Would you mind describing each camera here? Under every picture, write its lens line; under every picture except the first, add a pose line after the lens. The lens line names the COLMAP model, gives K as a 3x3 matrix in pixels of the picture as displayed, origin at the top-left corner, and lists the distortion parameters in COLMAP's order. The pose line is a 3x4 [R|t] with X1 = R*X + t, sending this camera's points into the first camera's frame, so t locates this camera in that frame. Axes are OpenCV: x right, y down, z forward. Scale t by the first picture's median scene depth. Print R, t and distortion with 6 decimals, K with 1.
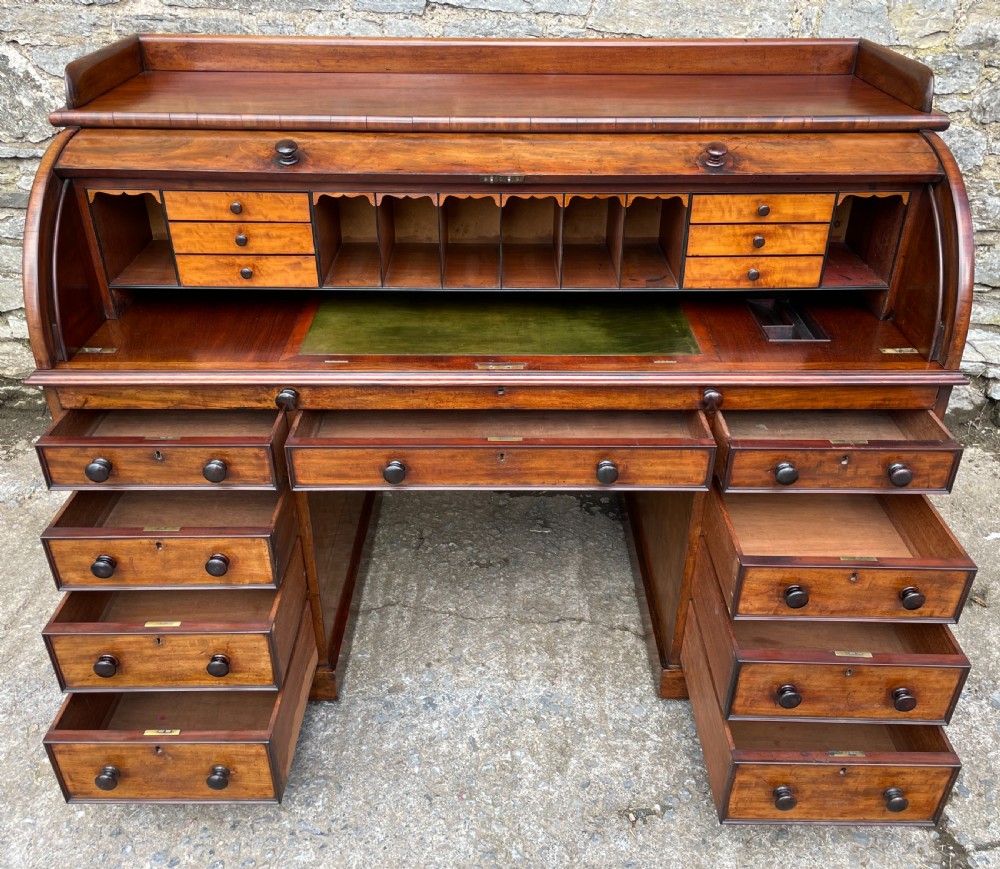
lens RADIAL K [[901.7, 0, 496.1], [0, 901.7, 438.3], [0, 0, 1]] dist [0.069726, -0.086726]
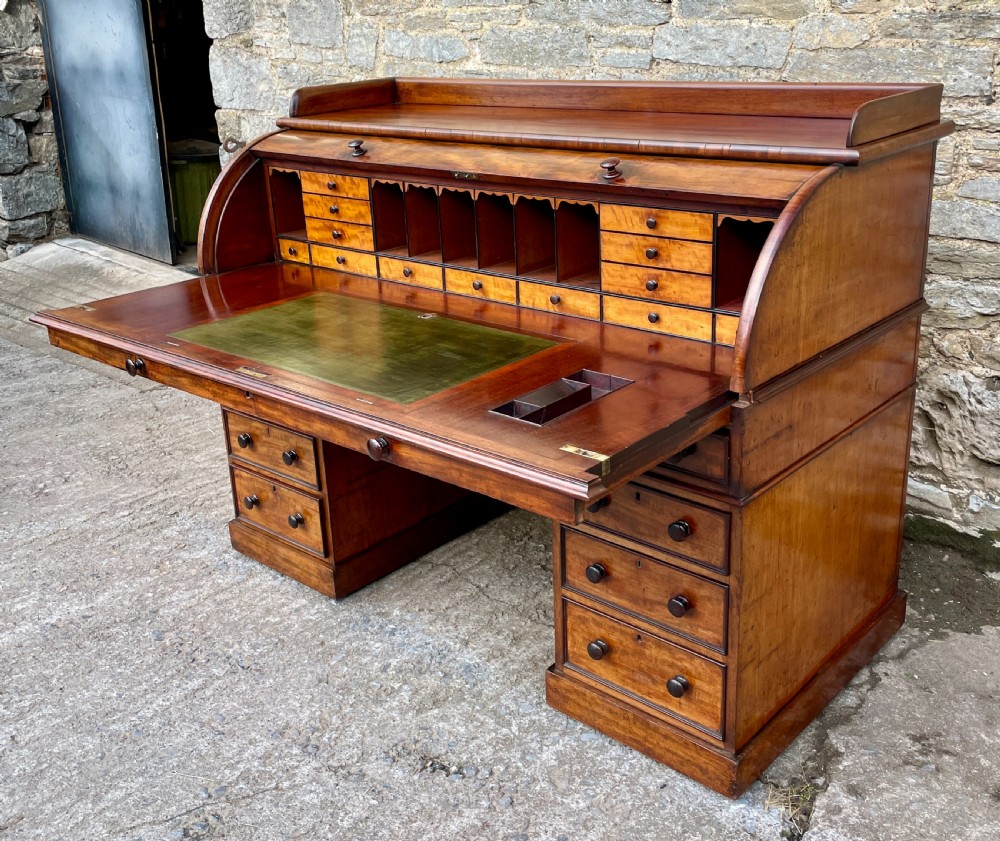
lens RADIAL K [[1068.3, 0, 489.8], [0, 1068.3, 384.5], [0, 0, 1]] dist [0.035990, 0.000000]
pose [[0.738925, 0.190952, -0.646164, 0.839974], [-0.309552, 0.948011, -0.073838, 0.065348], [0.598471, 0.254582, 0.759619, -0.006934]]
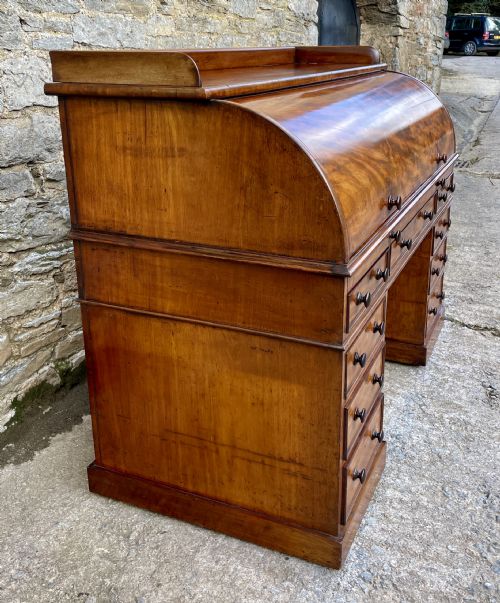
lens RADIAL K [[656.1, 0, 263.5], [0, 656.1, 263.6], [0, 0, 1]] dist [0.039294, 0.000000]
pose [[0.396085, -0.300776, 0.867554, -1.082398], [0.489300, 0.868642, 0.077761, -0.165335], [-0.776983, 0.393694, 0.491225, 0.530155]]
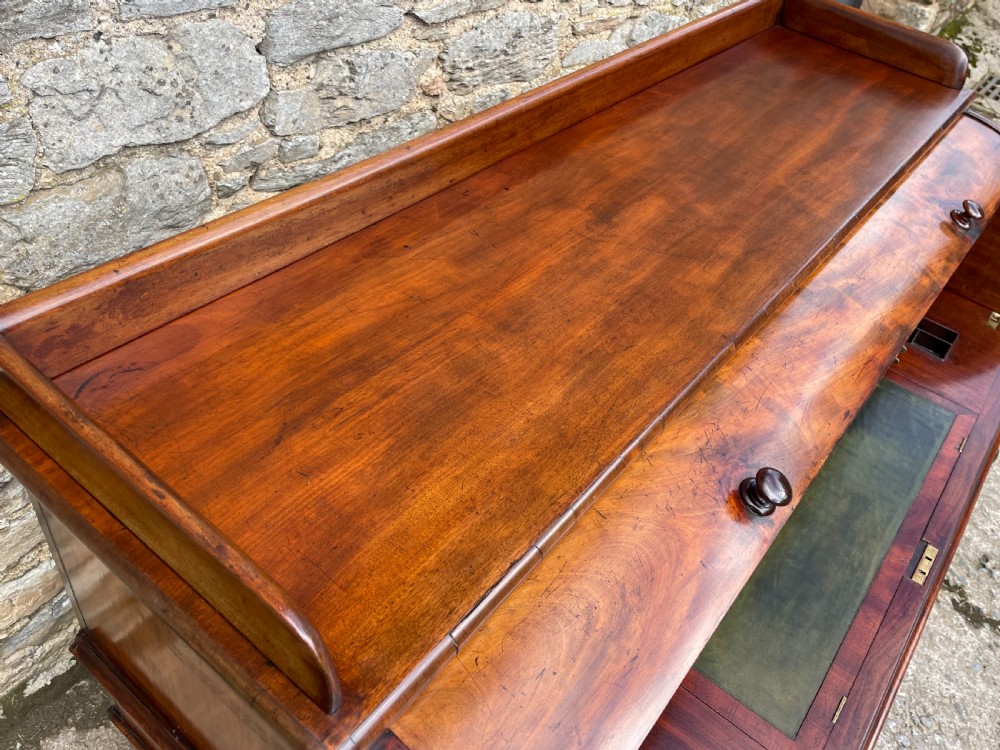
lens RADIAL K [[813.4, 0, 511.8], [0, 813.4, 375.8], [0, 0, 1]] dist [0.064117, -0.098060]
pose [[0.603539, -0.472862, 0.641983, -0.491018], [0.290264, 0.880217, 0.375454, -0.493725], [-0.742622, -0.040257, 0.668500, 0.653695]]
